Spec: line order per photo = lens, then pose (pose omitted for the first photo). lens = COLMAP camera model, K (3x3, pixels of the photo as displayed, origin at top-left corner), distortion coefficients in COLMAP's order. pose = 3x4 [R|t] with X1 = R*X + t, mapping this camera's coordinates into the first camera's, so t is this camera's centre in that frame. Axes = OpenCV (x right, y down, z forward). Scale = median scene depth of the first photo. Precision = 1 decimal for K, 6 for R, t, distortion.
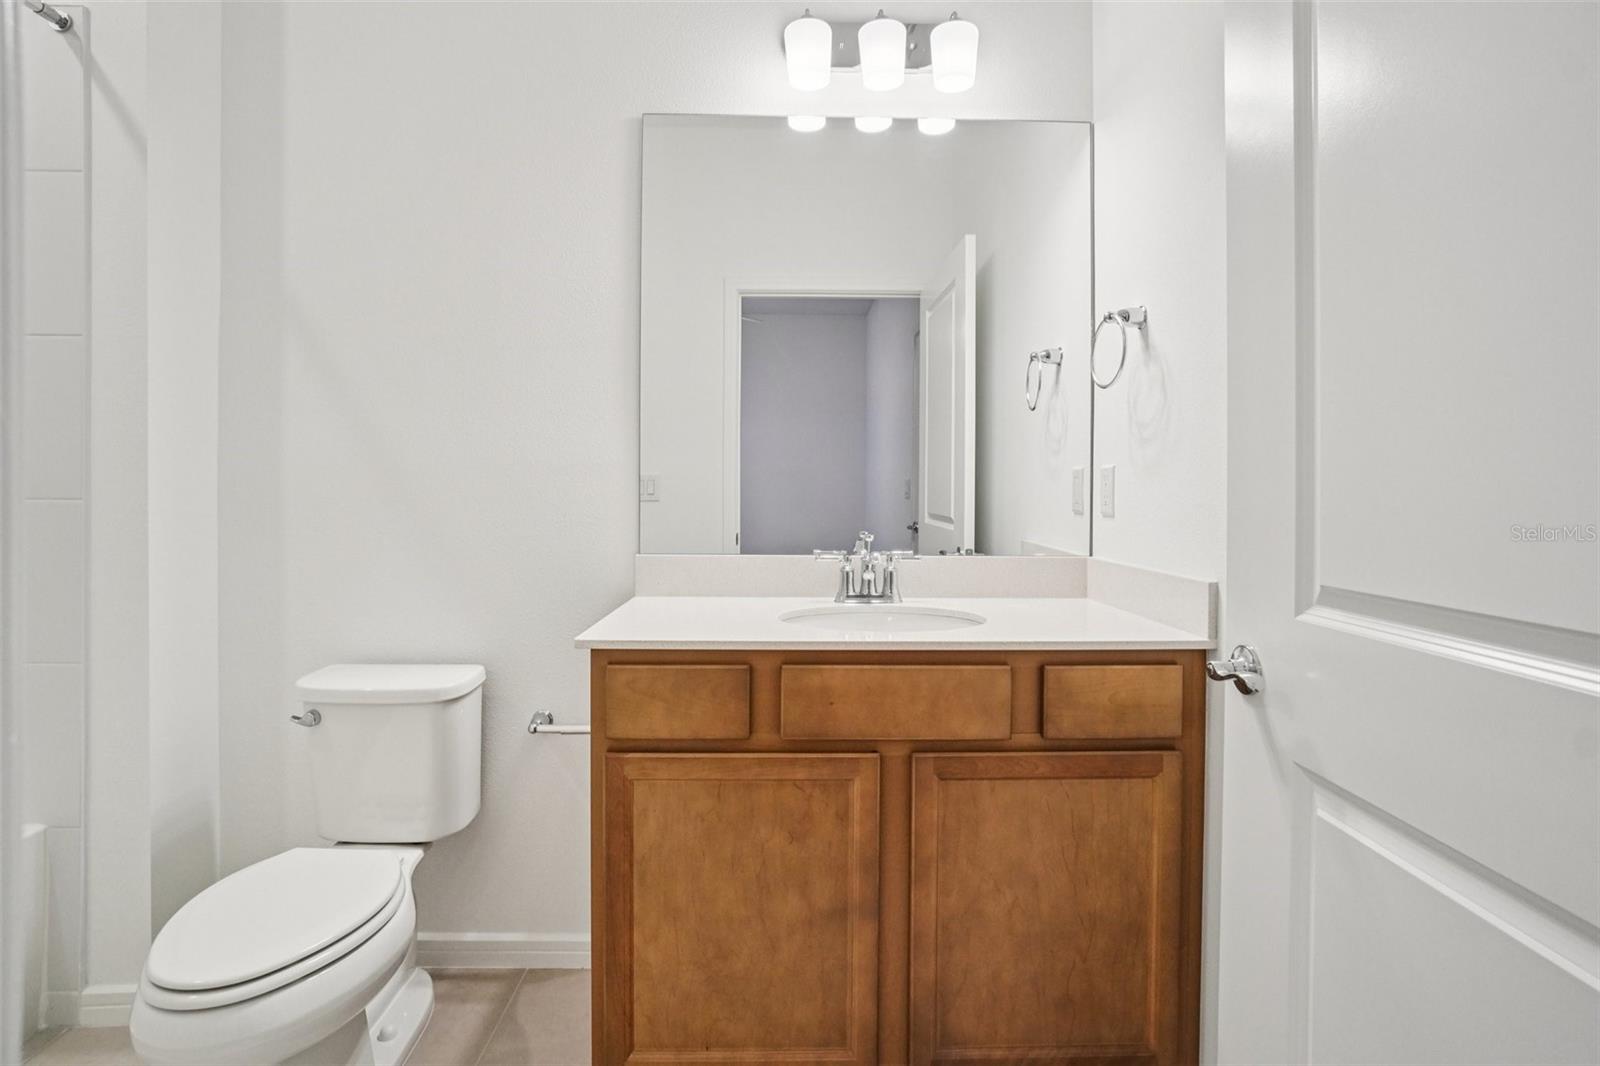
lens RADIAL K [[786.3, 0, 800.0], [0, 786.3, 533.0], [0, 0, 1]] dist [0.000152, -0.000008]
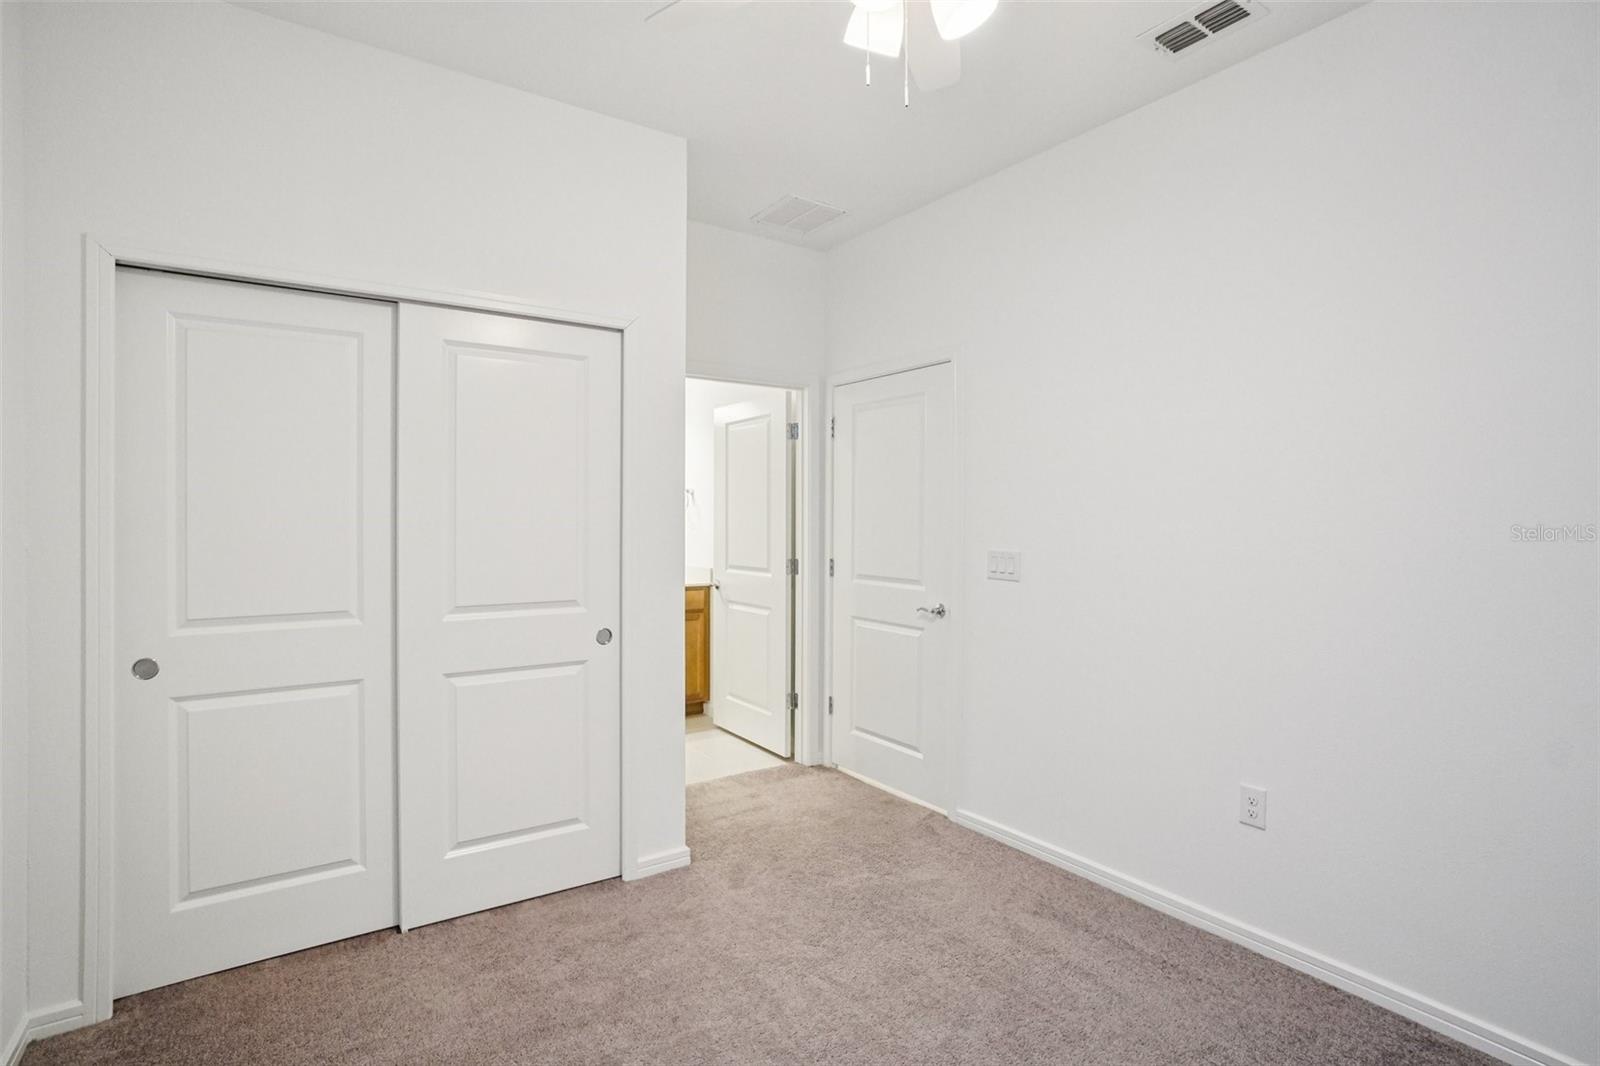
lens RADIAL K [[786.3, 0, 800.0], [0, 786.3, 533.0], [0, 0, 1]] dist [0.000152, -0.000008]
pose [[0.829925, 0.000502, 0.557875, -1.252728], [0.019855, 0.999339, -0.030436, 0.019404], [-0.557521, 0.036336, 0.829367, -2.425542]]
